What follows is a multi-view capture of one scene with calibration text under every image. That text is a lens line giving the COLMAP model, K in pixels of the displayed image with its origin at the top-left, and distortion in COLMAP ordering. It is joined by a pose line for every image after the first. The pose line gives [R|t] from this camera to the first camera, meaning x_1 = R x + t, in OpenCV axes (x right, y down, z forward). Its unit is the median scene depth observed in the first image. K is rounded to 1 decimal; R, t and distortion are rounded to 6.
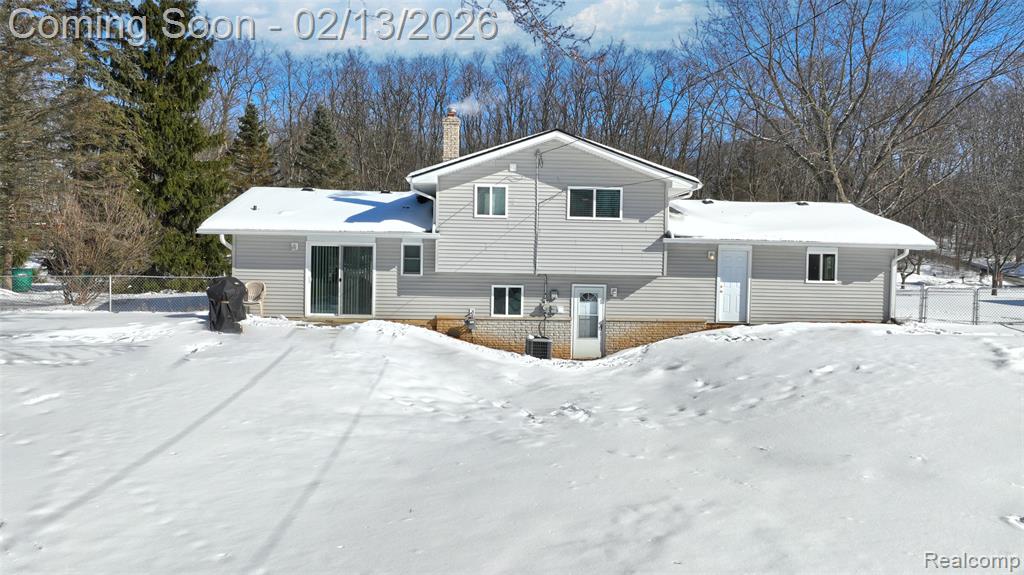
lens RADIAL K [[718.3, 0, 515.5], [0, 718.3, 285.5], [0, 0, 1]] dist [0.004582, 0.011783]
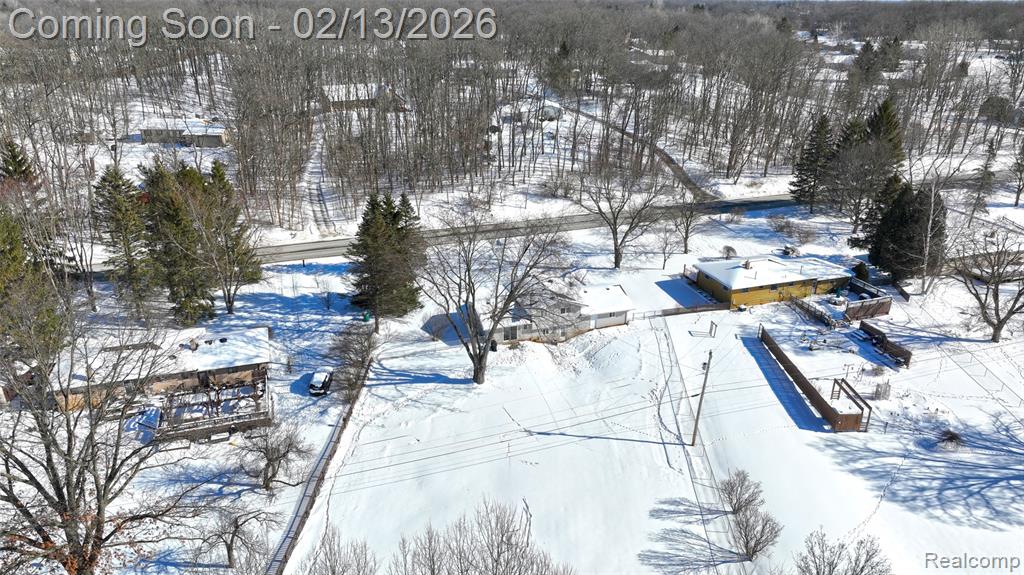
lens RADIAL K [[718.3, 0, 515.5], [0, 718.3, 285.5], [0, 0, 1]] dist [0.004582, 0.011783]
pose [[0.958727, -0.116691, 0.259279, -1.303744], [0.018496, 0.935565, 0.352669, -1.808736], [-0.283726, -0.333318, 0.899110, -2.816749]]
